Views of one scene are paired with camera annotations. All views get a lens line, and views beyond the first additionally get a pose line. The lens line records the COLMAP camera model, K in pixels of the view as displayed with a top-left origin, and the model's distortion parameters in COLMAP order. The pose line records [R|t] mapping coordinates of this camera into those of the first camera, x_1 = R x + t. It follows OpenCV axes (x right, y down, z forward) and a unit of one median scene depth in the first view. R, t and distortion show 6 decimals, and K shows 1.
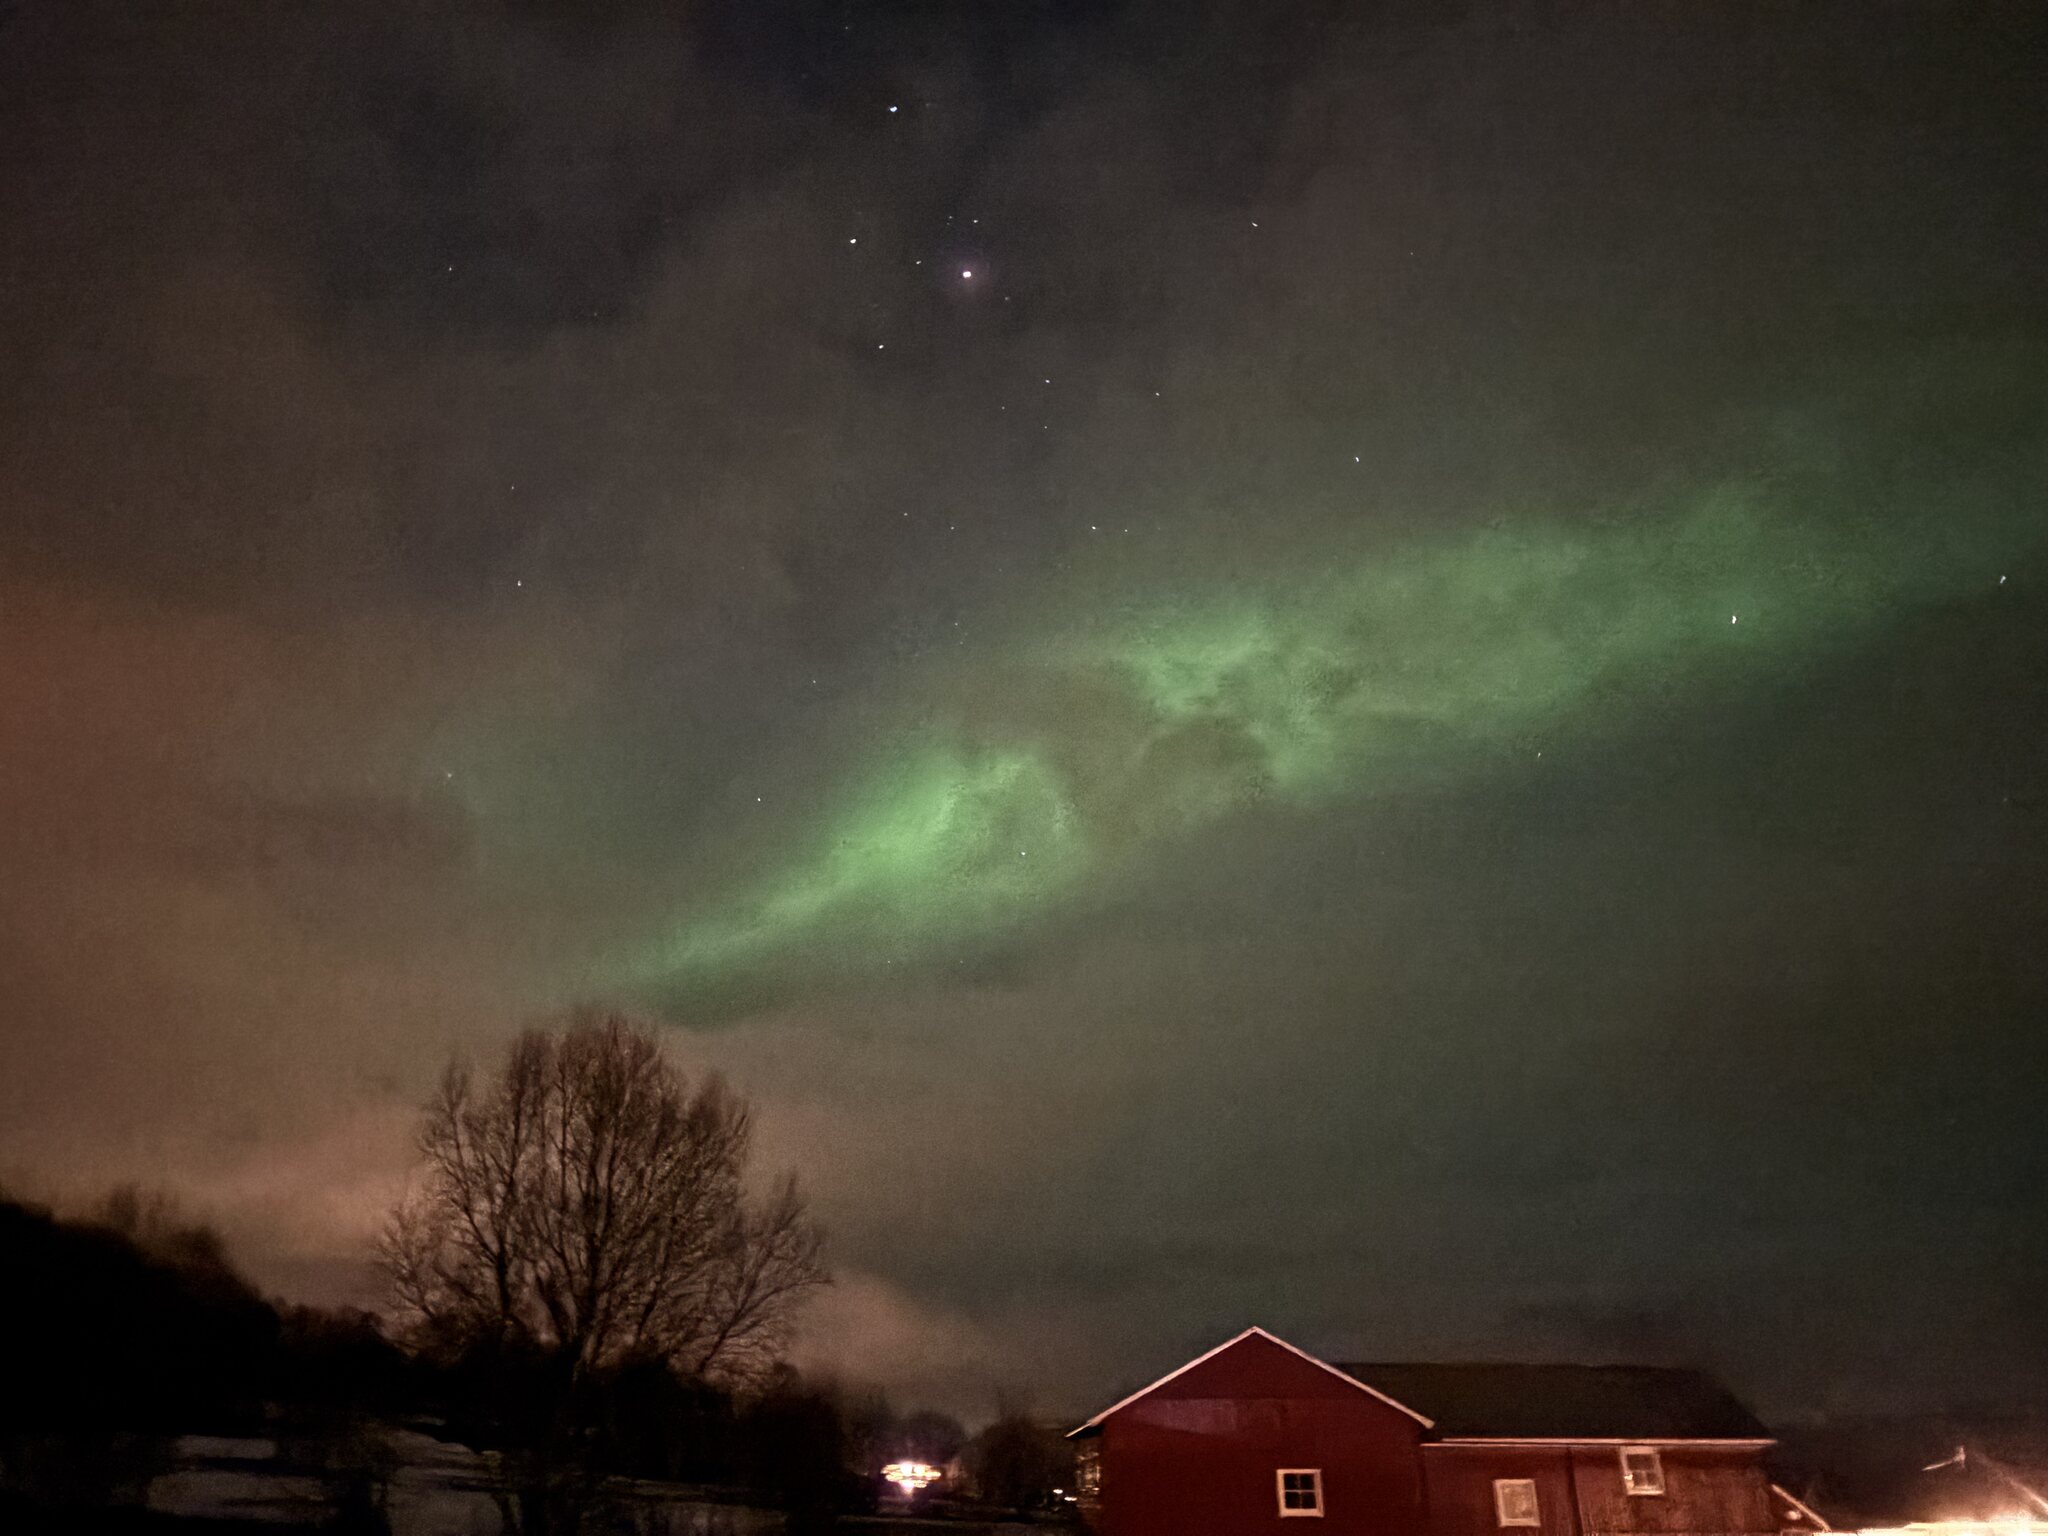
lens RADIAL K [[1551.5, 0, 1057.4], [0, 1551.5, 768.3], [0, 0, 1]] dist [-0.001430, 0.000207]
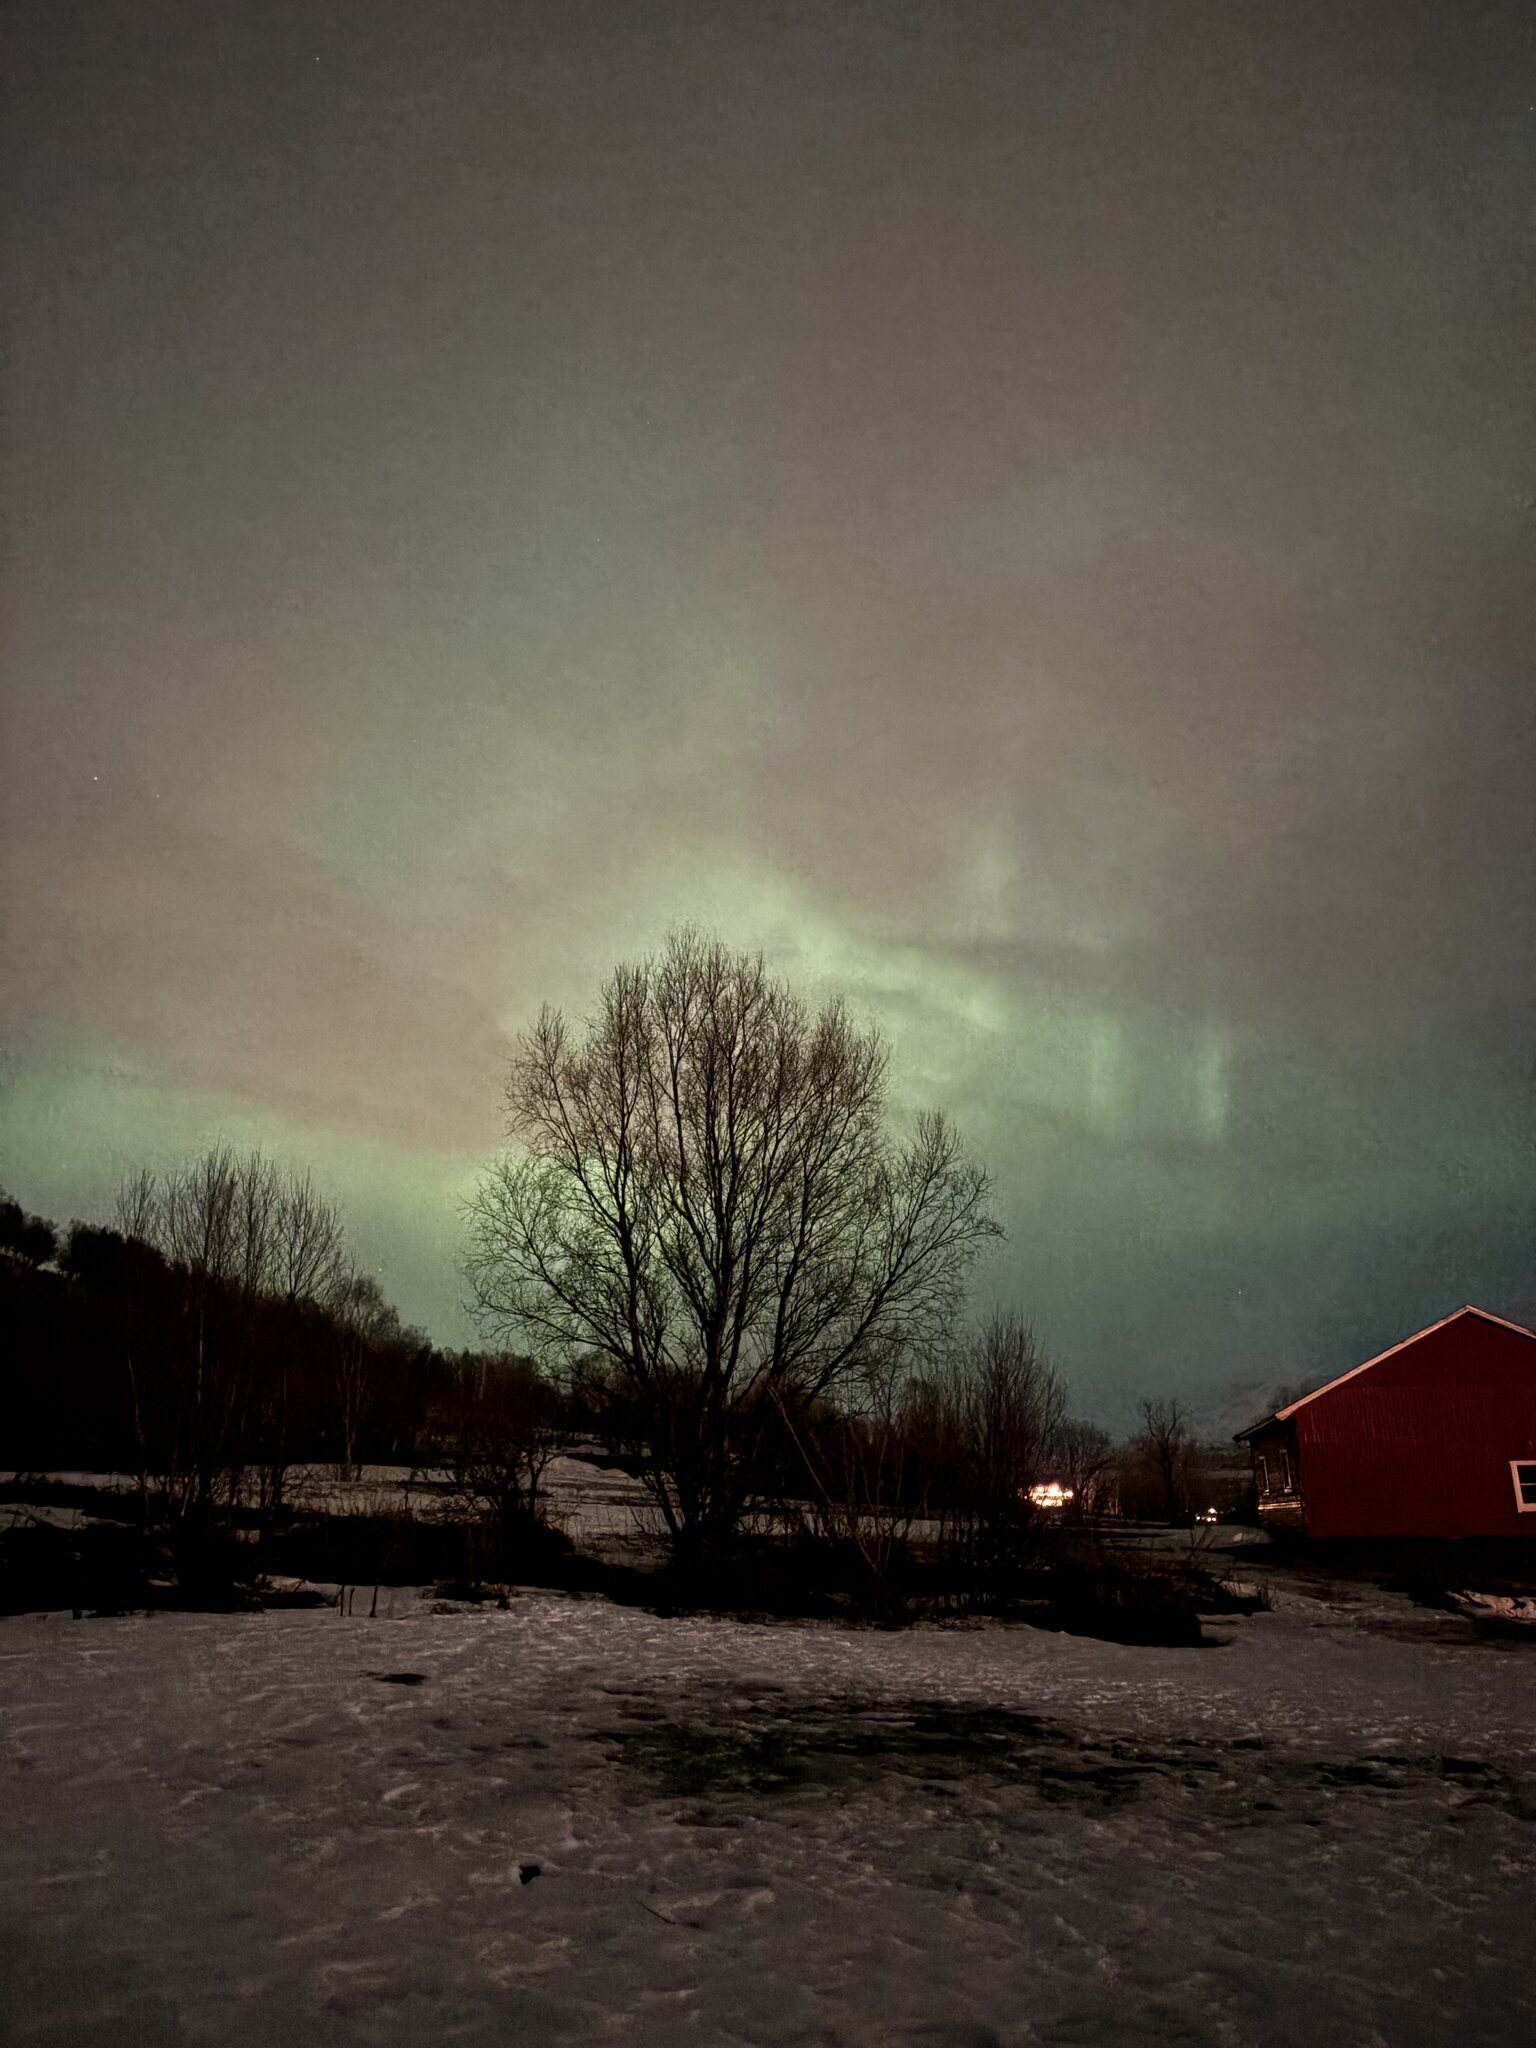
lens RADIAL K [[1549.6, 0, 768.0], [0, 1549.6, 1024.0], [0, 0, 1]] dist [0.004235, -0.003651]
pose [[0.968811, -0.083200, -0.233416, -0.060362], [0.112615, 0.986886, 0.115648, 0.105974], [0.220734, -0.138327, 0.965475, 0.174553]]
